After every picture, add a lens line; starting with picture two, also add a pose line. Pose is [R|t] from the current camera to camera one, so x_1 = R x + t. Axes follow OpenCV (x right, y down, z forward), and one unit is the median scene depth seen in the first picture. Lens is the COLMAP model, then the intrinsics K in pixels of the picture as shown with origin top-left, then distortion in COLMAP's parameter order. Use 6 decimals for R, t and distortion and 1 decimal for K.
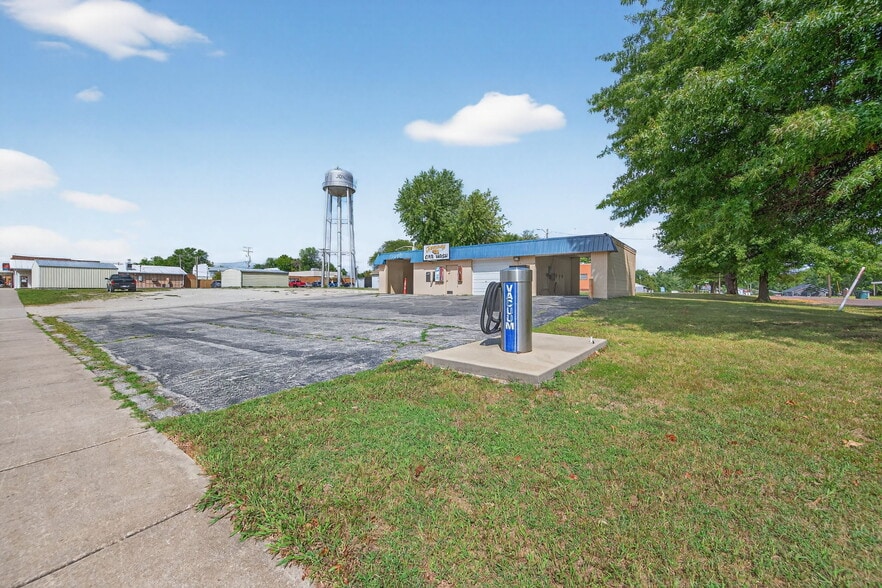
lens RADIAL K [[347.5, 0, 439.6], [0, 347.5, 290.8], [0, 0, 1]] dist [0.002627, -0.001139]
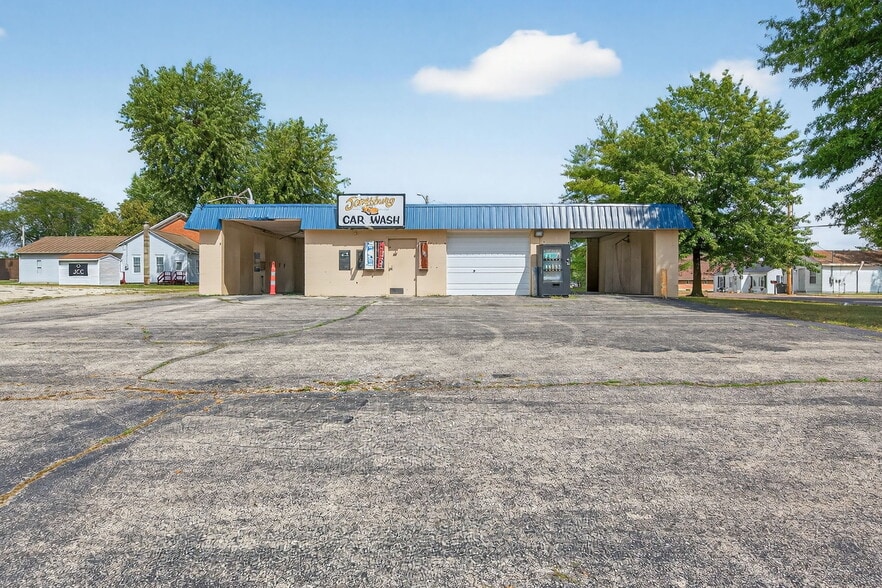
lens RADIAL K [[457.9, 0, 456.6], [0, 457.9, 289.1], [0, 0, 1]] dist [0.001659, 0.000103]
pose [[0.790571, -0.011791, 0.612256, -0.159435], [0.006049, 0.999916, 0.011447, -0.002513], [-0.612340, -0.005346, 0.790576, 0.198323]]
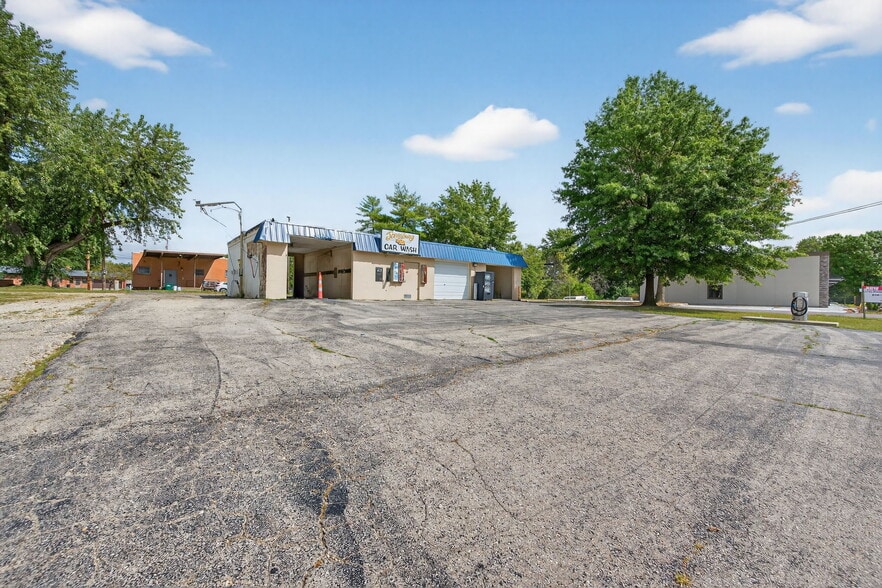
lens RADIAL K [[344.5, 0, 446.7], [0, 344.5, 291.6], [0, 0, 1]] dist [-0.001077, -0.000709]
pose [[0.178893, 0.001308, 0.983868, -0.358694], [-0.012347, 0.999923, 0.000916, -0.003803], [-0.983791, -0.012312, 0.178895, 0.383279]]
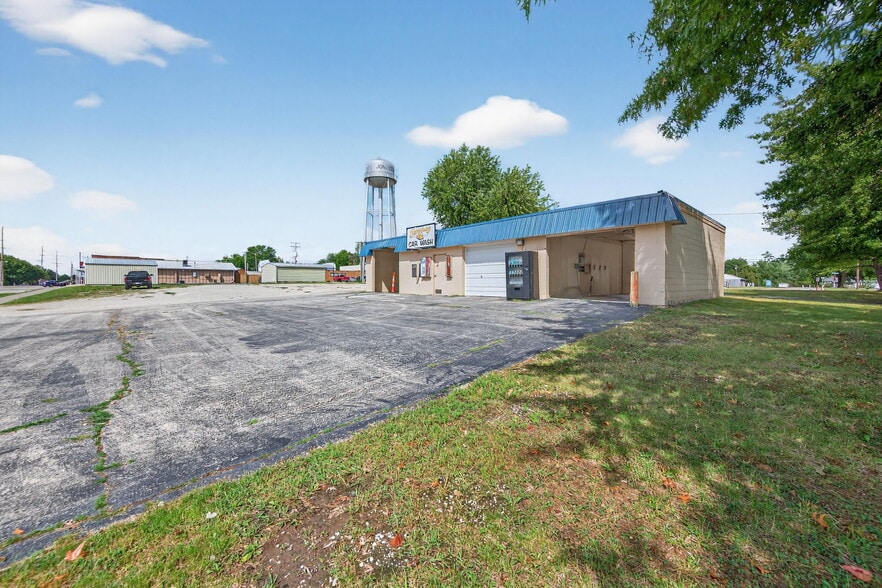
lens RADIAL K [[347.5, 0, 439.4], [0, 347.5, 288.3], [0, 0, 1]] dist [0.002627, -0.001139]
pose [[0.983290, -0.000870, -0.182043, 0.082322], [0.003152, 0.999920, 0.012246, -0.005344], [0.182018, -0.012616, 0.983214, 0.136925]]
